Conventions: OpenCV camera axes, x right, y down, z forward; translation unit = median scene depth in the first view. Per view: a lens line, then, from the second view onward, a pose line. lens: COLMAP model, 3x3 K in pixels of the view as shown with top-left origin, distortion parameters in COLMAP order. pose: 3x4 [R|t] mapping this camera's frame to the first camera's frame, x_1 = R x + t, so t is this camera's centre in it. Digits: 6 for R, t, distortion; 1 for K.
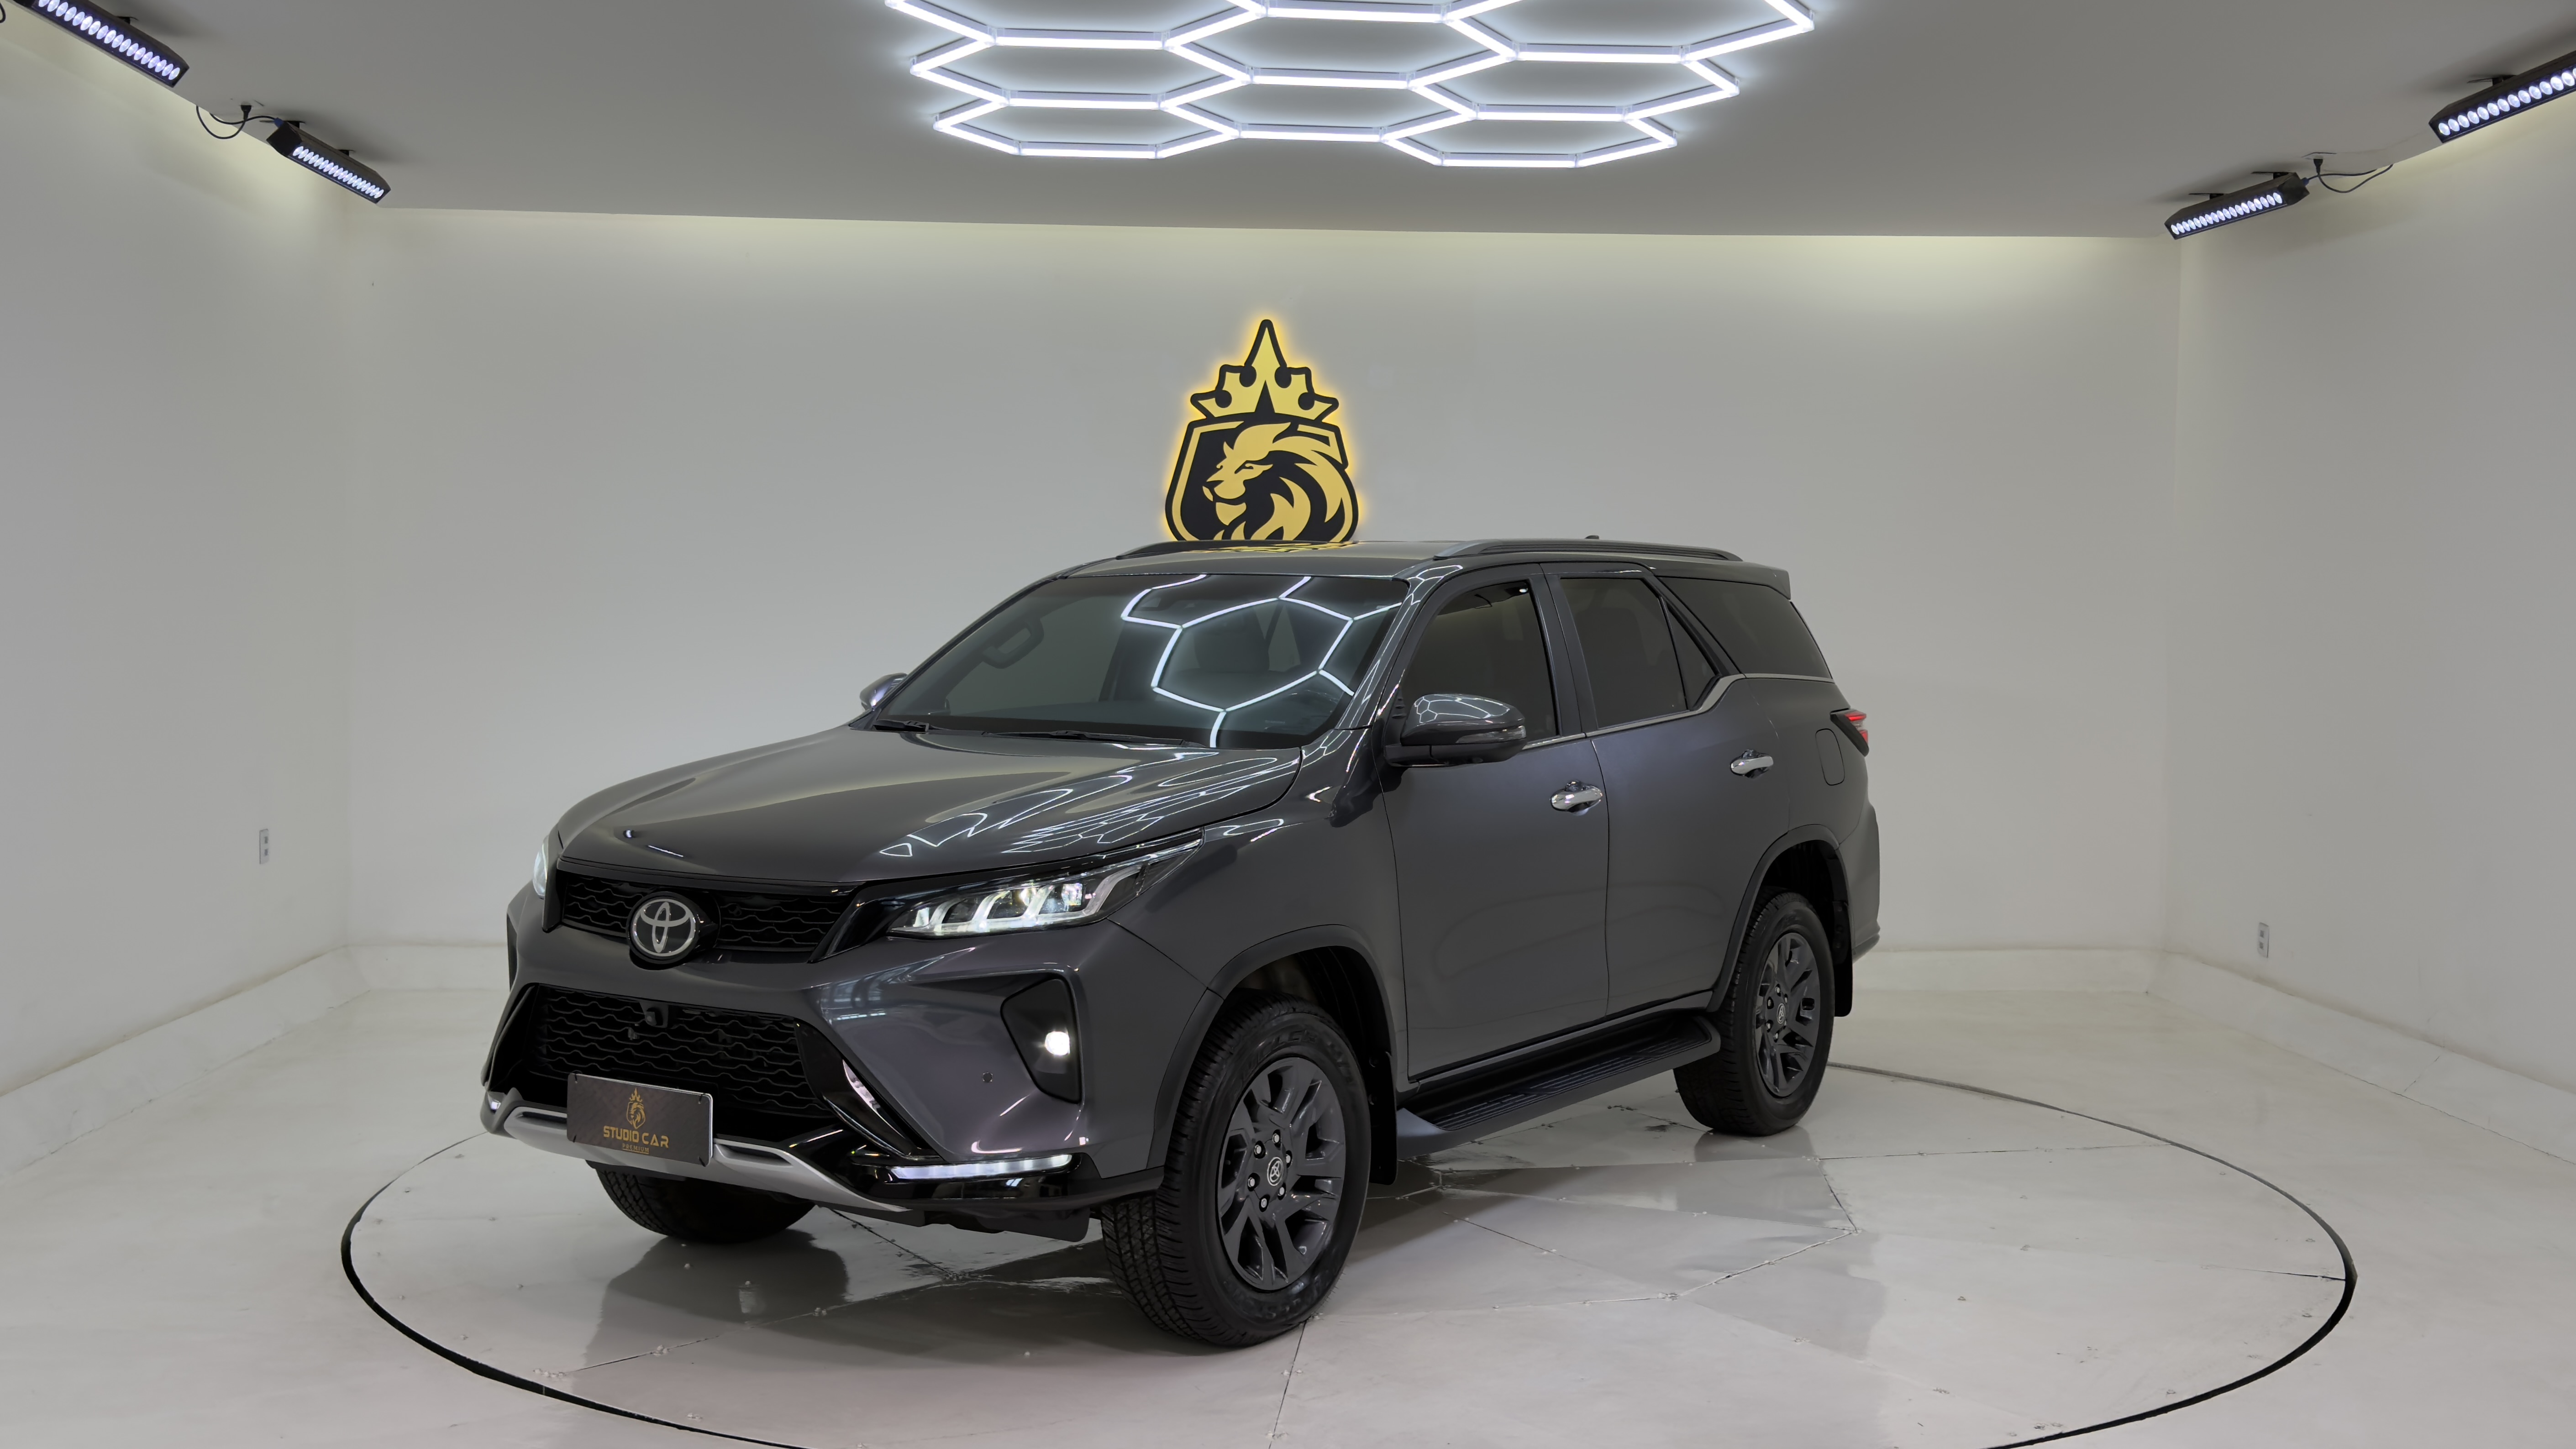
lens RADIAL K [[2671.8, 0, 1292.2], [0, 2671.8, 716.0], [0, 0, 1]] dist [0.101512, -0.166977]
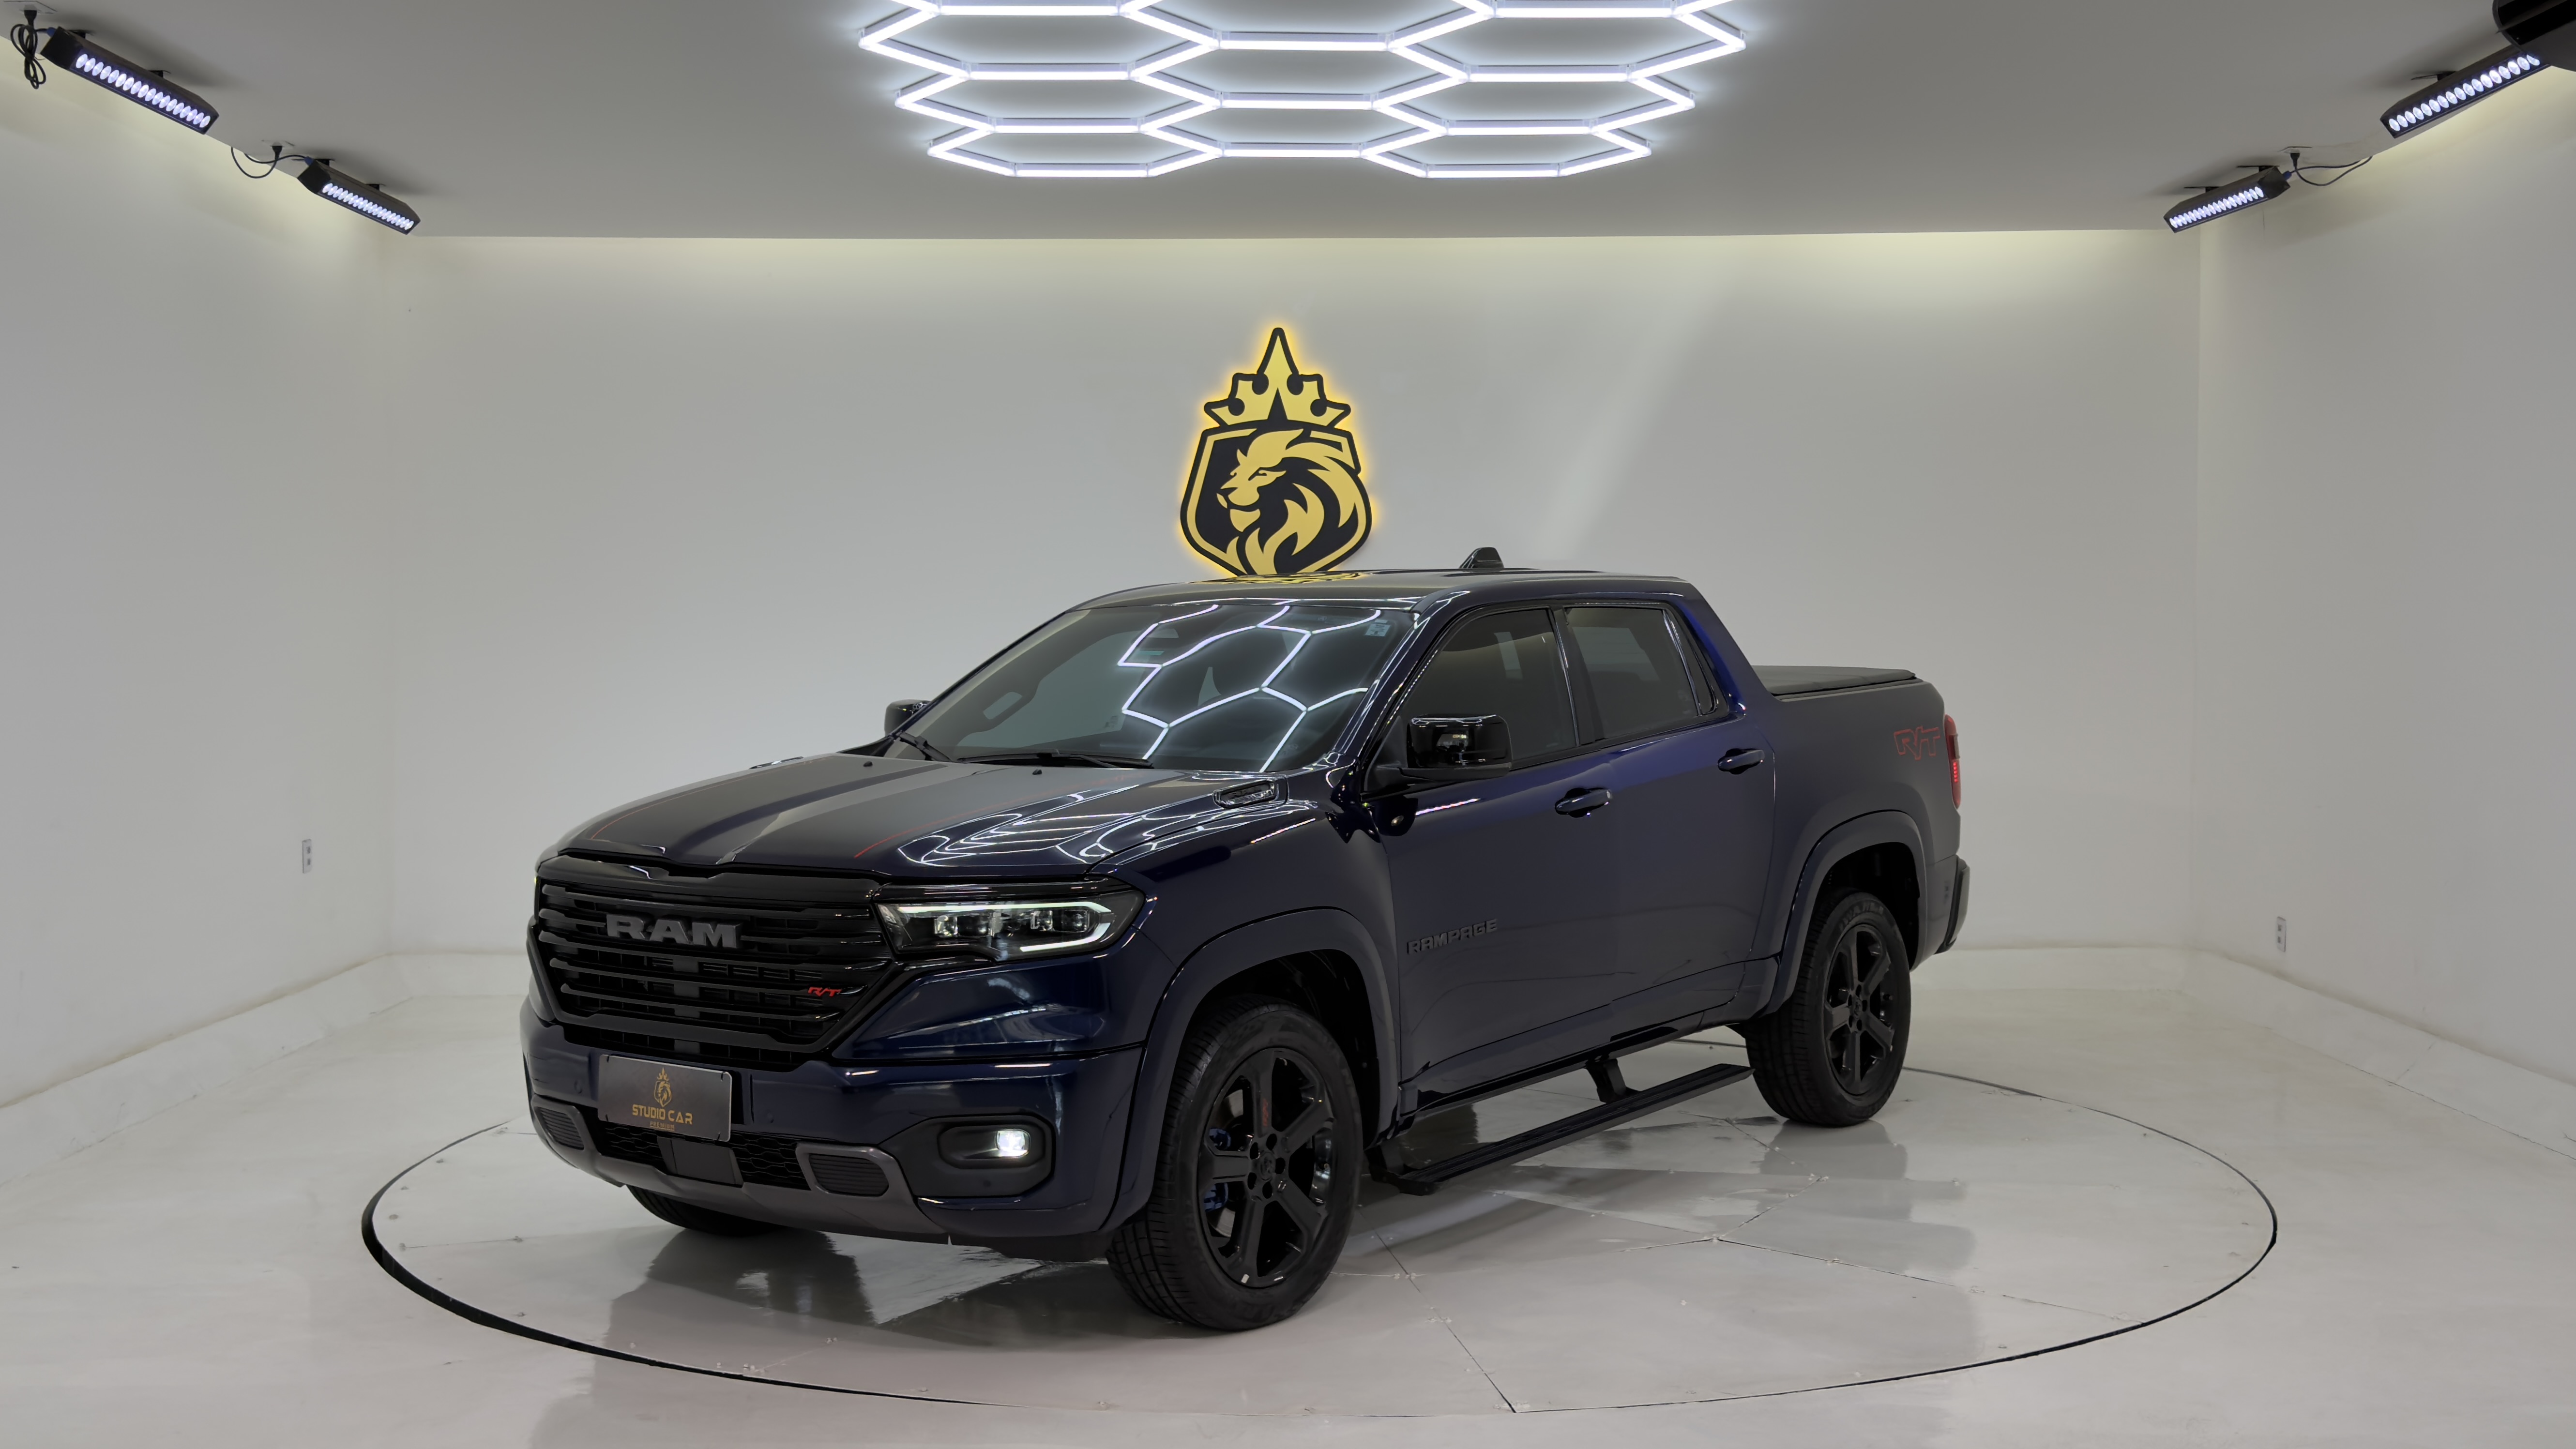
lens RADIAL K [[2873.6, 0, 1283.5], [0, 2873.6, 707.6], [0, 0, 1]] dist [0.109556, -0.155544]
pose [[0.998576, -0.011376, -0.052112, 0.051482], [0.010872, 0.999891, -0.009957, 0.006671], [0.052219, 0.009377, 0.998592, -0.090601]]
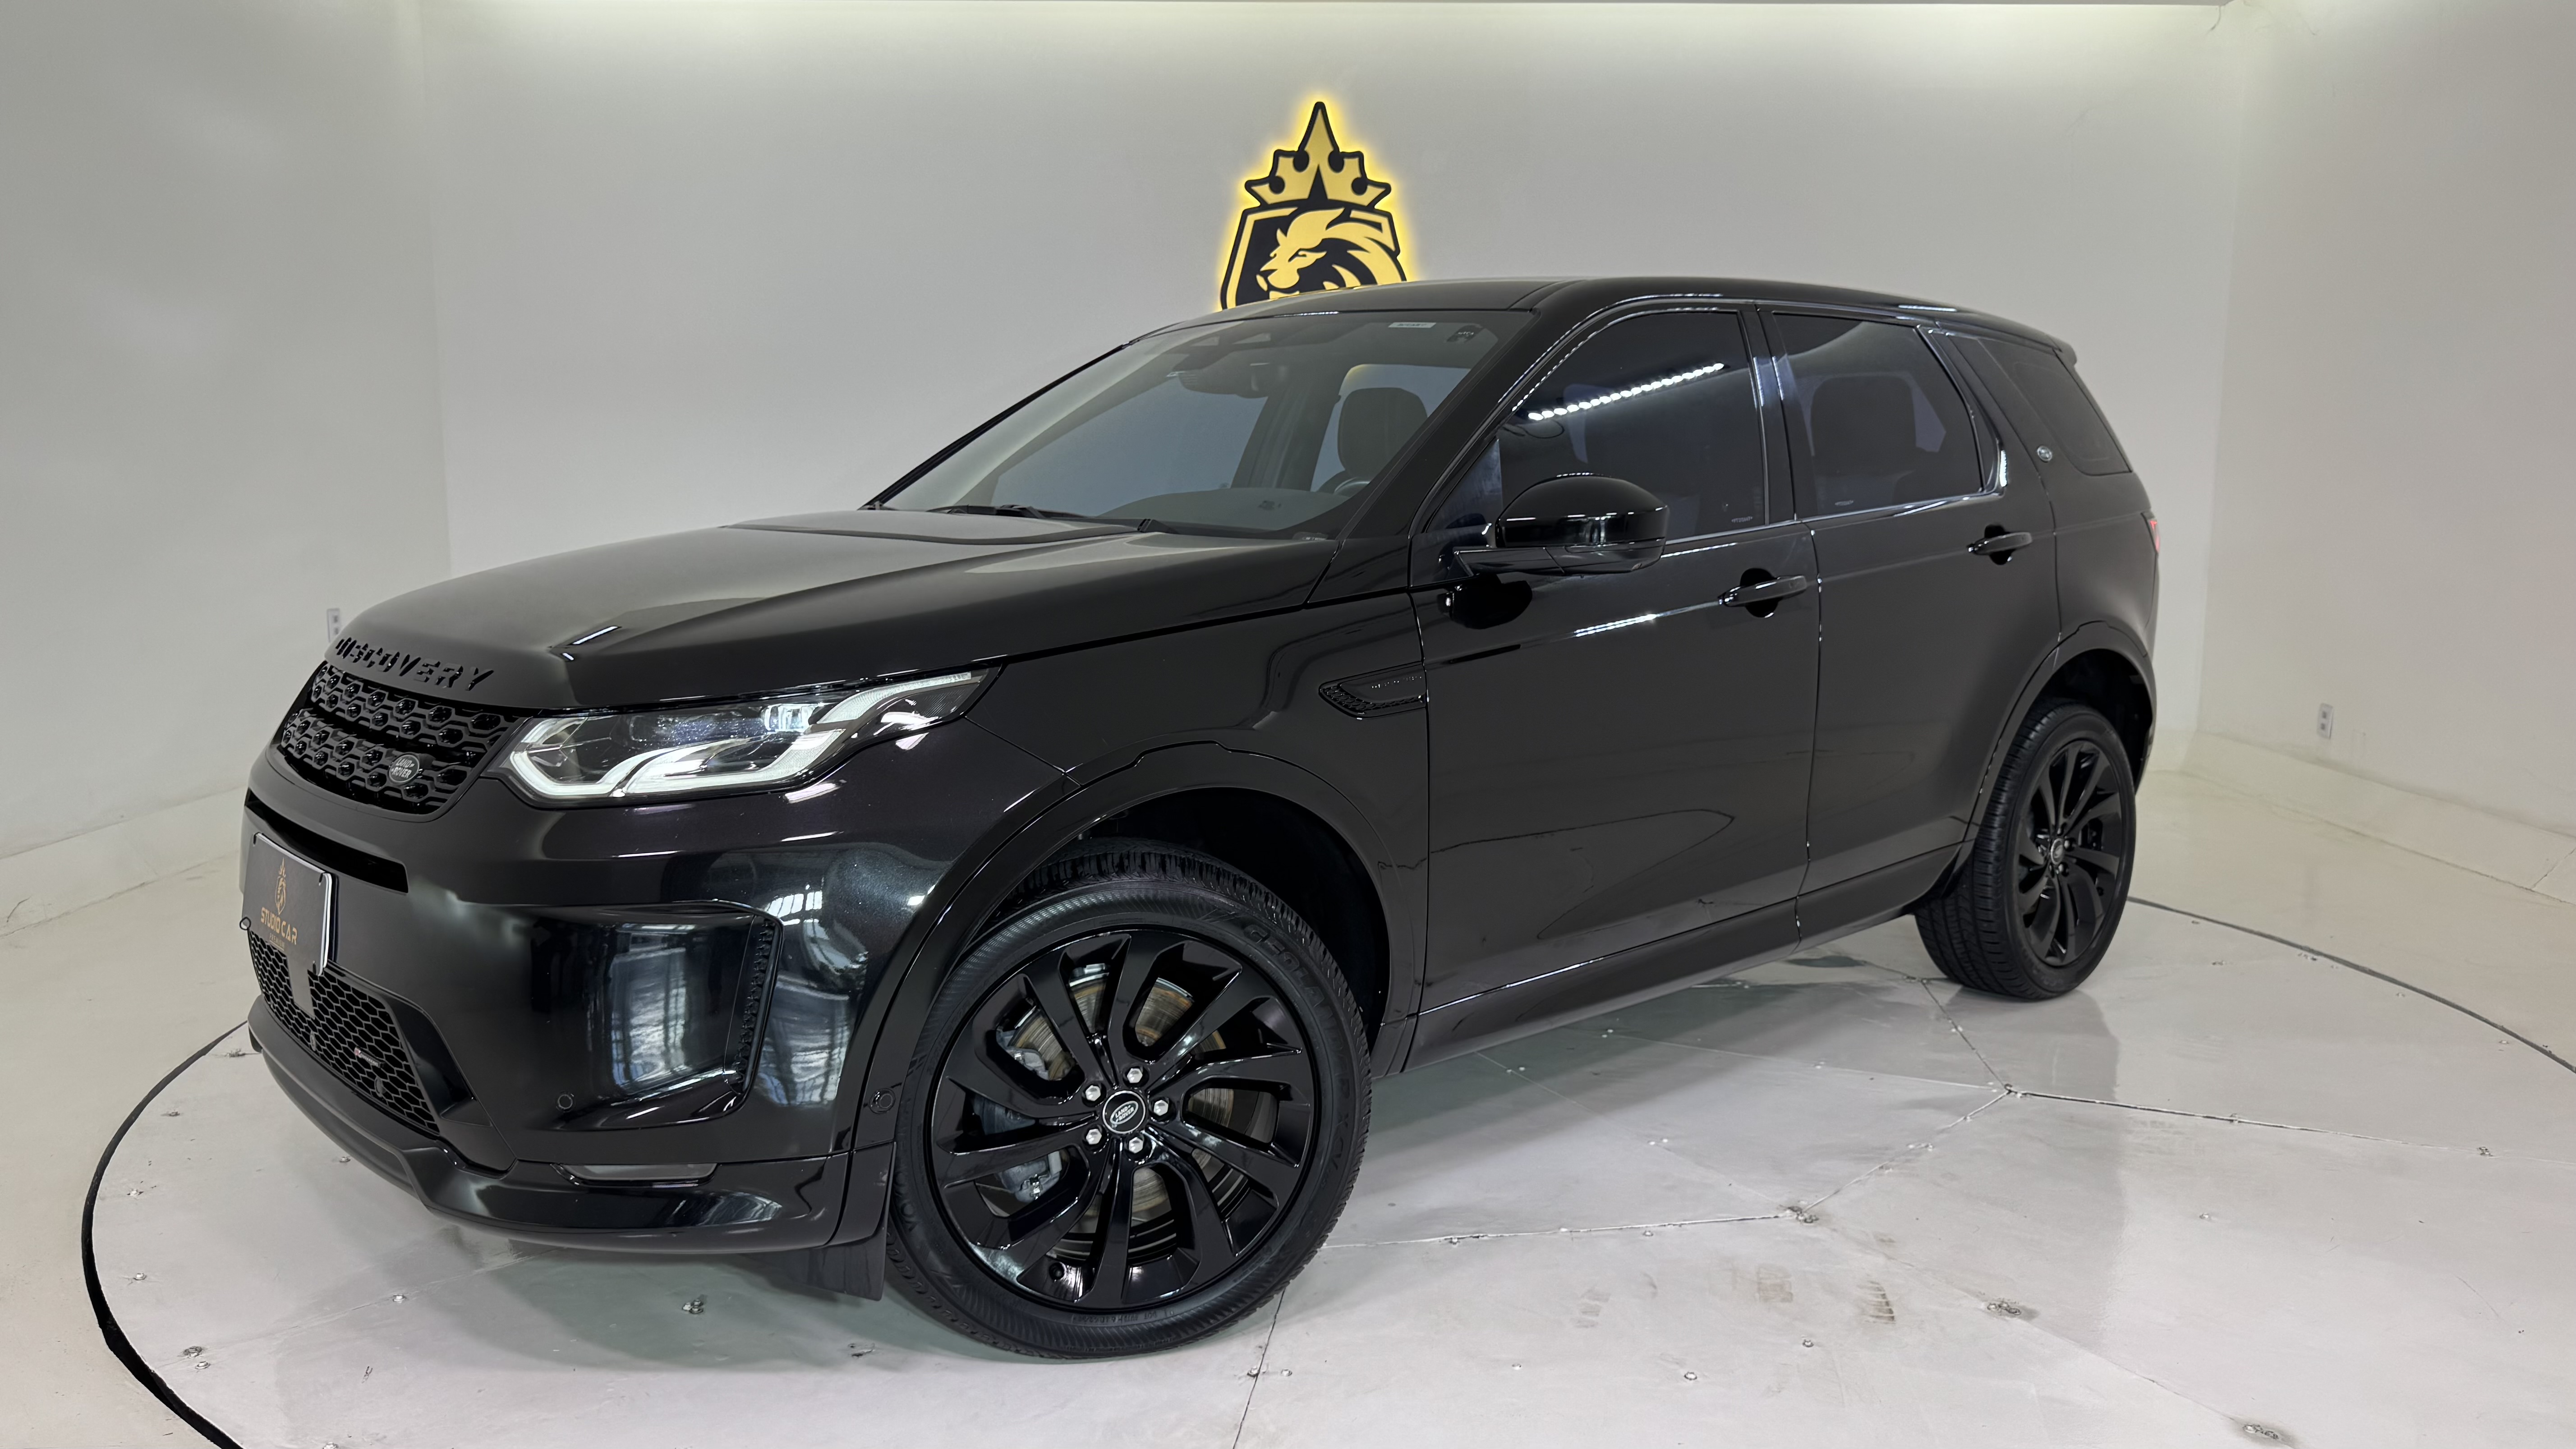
lens RADIAL K [[1032.5, 0, 1298.3], [0, 1032.5, 734.7], [0, 0, 1]] dist [-0.026490, -0.000054]
pose [[0.999406, 0.002128, -0.034388, -0.004278], [0.002141, 0.992327, 0.123622, 0.042964], [0.034388, -0.123622, 0.991733, 0.642921]]
